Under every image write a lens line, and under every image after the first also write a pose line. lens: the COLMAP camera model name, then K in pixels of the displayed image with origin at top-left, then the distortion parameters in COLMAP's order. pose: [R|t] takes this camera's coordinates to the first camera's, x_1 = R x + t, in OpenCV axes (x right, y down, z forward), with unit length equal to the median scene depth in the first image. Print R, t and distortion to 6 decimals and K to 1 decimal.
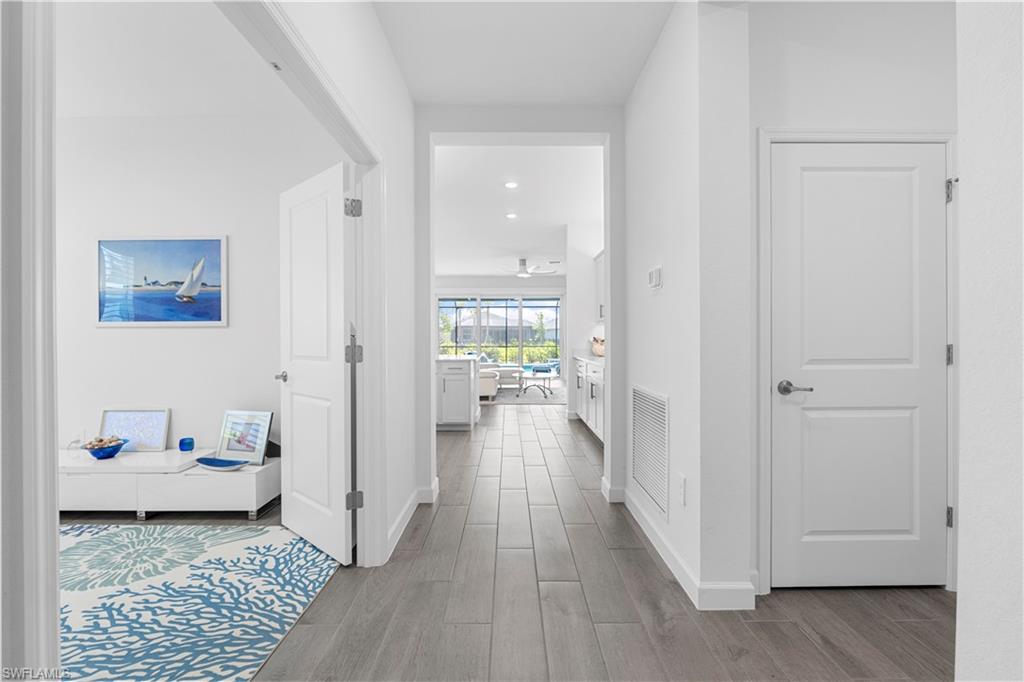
lens RADIAL K [[425.8, 0, 509.0], [0, 425.8, 337.2], [0, 0, 1]] dist [-0.003606, -0.001058]
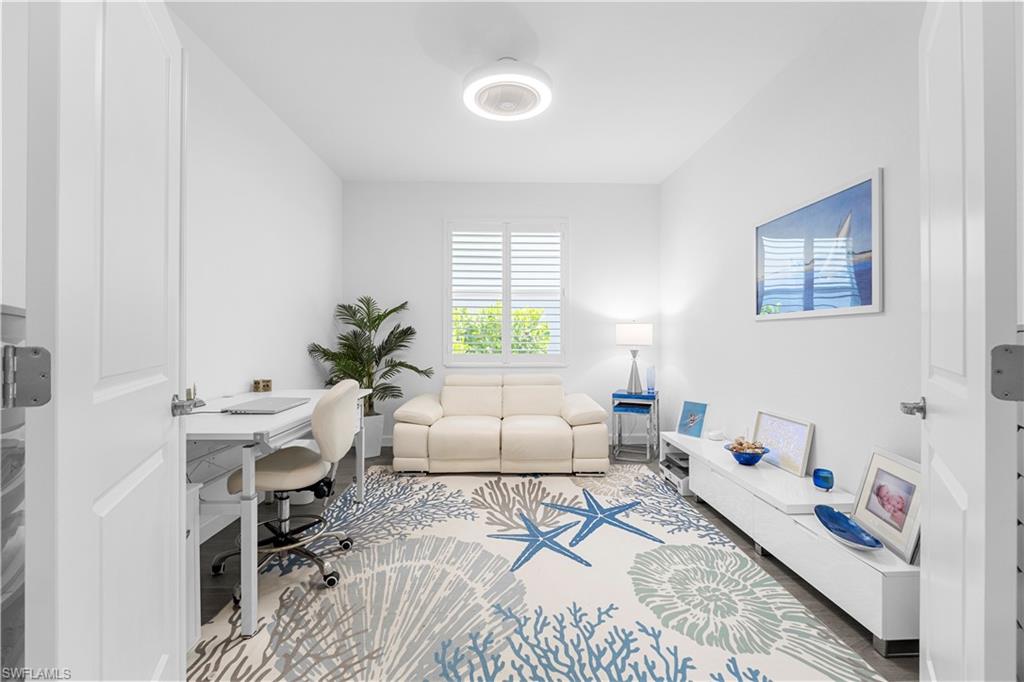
lens RADIAL K [[425.8, 0, 510.9], [0, 425.8, 336.8], [0, 0, 1]] dist [-0.003606, -0.001058]
pose [[0.028766, 0.000168, -0.999586, -0.059389], [0.003326, 0.999994, 0.000264, 0.010483], [0.999581, -0.003332, 0.028765, 0.513363]]
